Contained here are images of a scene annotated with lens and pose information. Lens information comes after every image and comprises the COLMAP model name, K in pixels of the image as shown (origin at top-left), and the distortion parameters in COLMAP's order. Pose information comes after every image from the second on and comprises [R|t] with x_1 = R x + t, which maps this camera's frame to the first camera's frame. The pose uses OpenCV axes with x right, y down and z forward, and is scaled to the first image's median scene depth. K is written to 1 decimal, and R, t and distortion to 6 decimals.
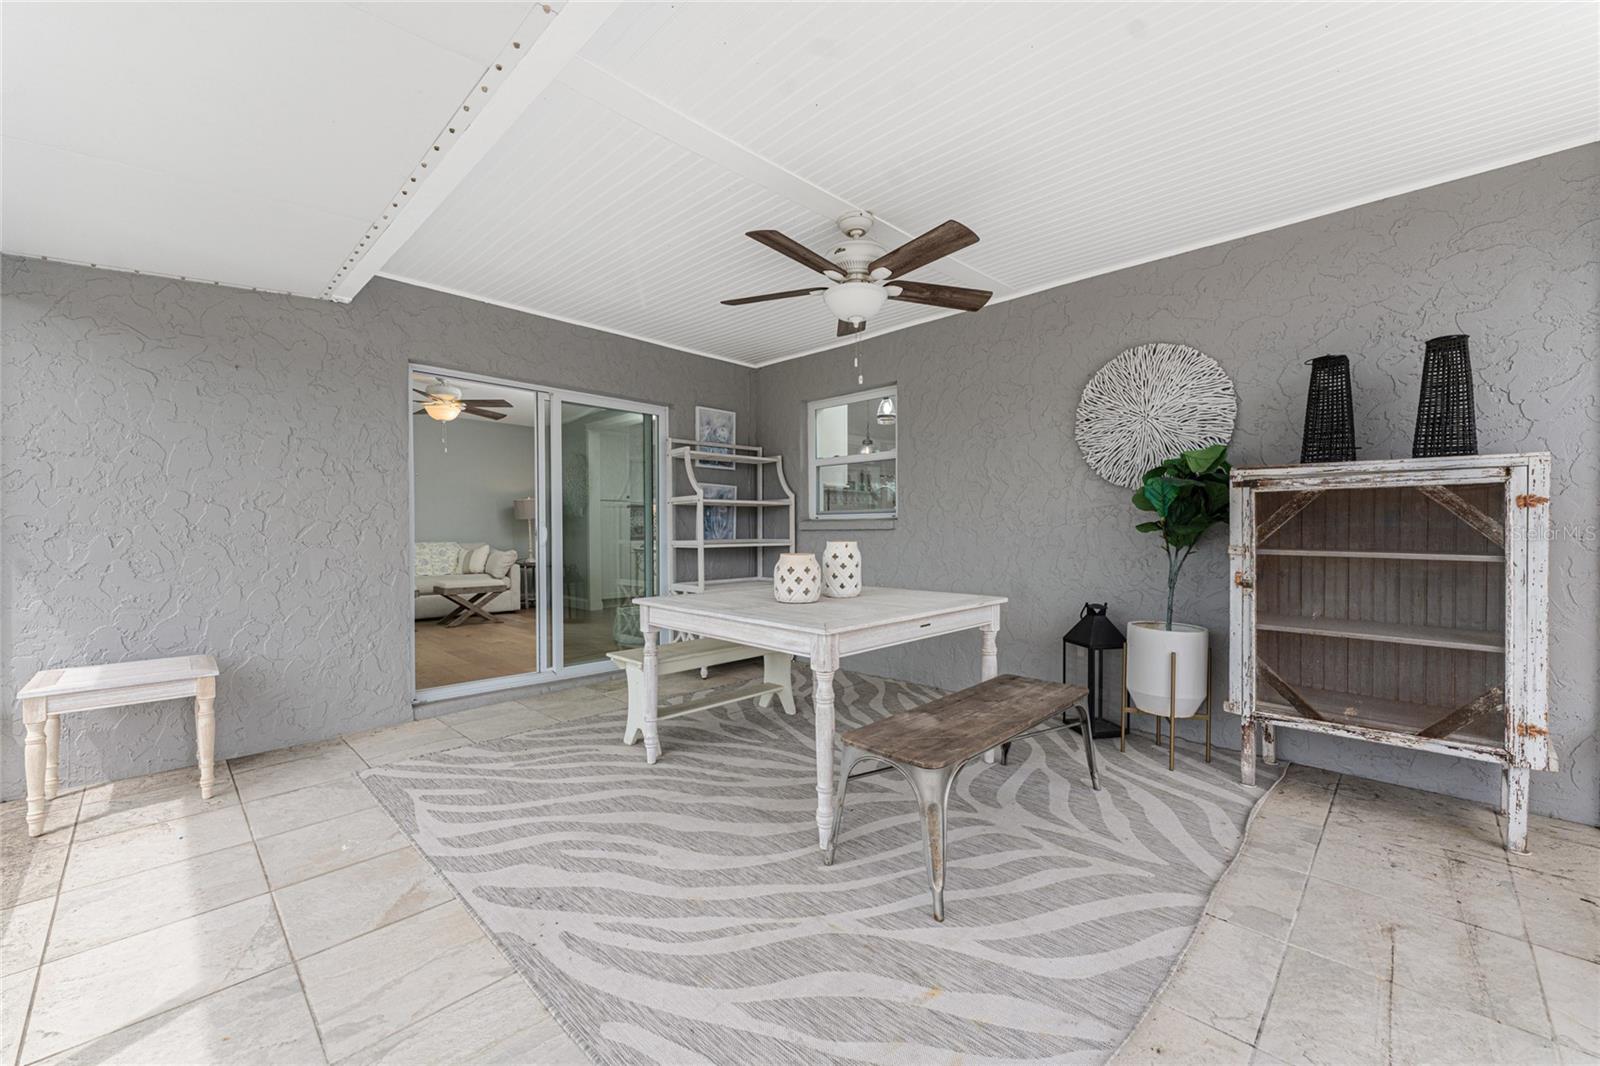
lens RADIAL K [[640.2, 0, 804.7], [0, 640.2, 528.4], [0, 0, 1]] dist [0.000397, -0.000238]
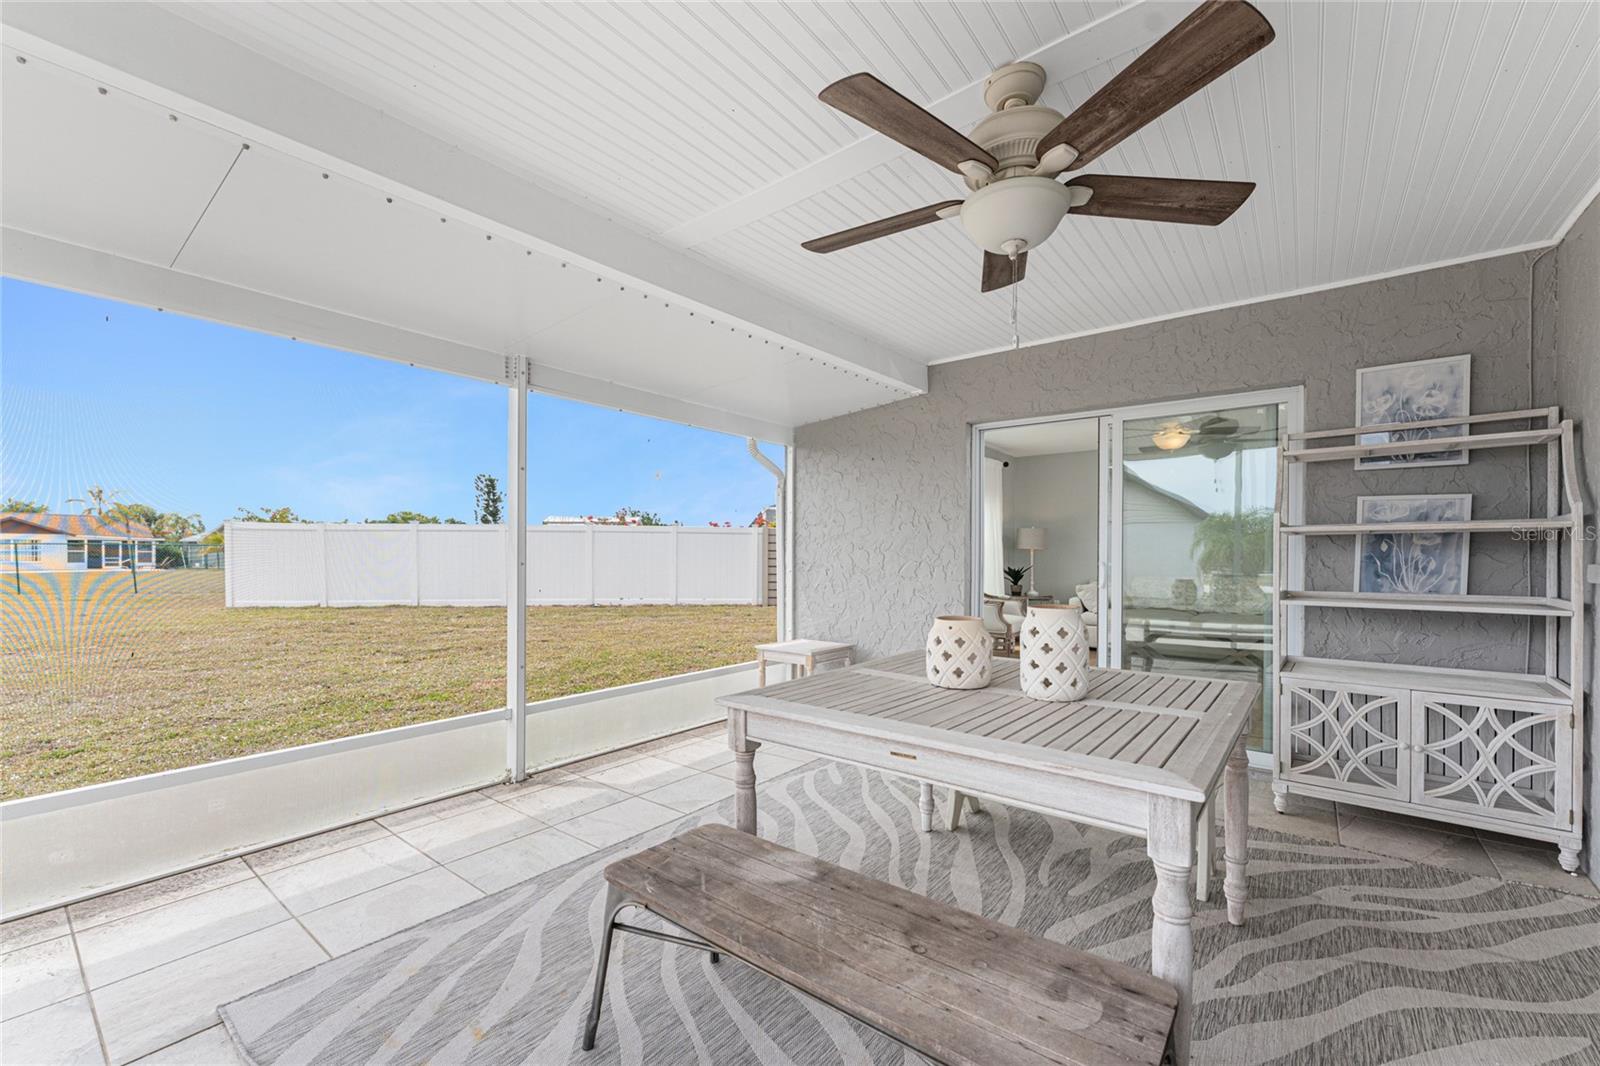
lens RADIAL K [[648.1, 0, 799.3], [0, 648.1, 555.1], [0, 0, 1]] dist [0.001508, 0.000050]
pose [[0.097402, 0.004001, -0.995237, 0.613530], [-0.000444, 0.999992, 0.003977, -0.030092], [0.995245, 0.000054, 0.097403, 0.664170]]
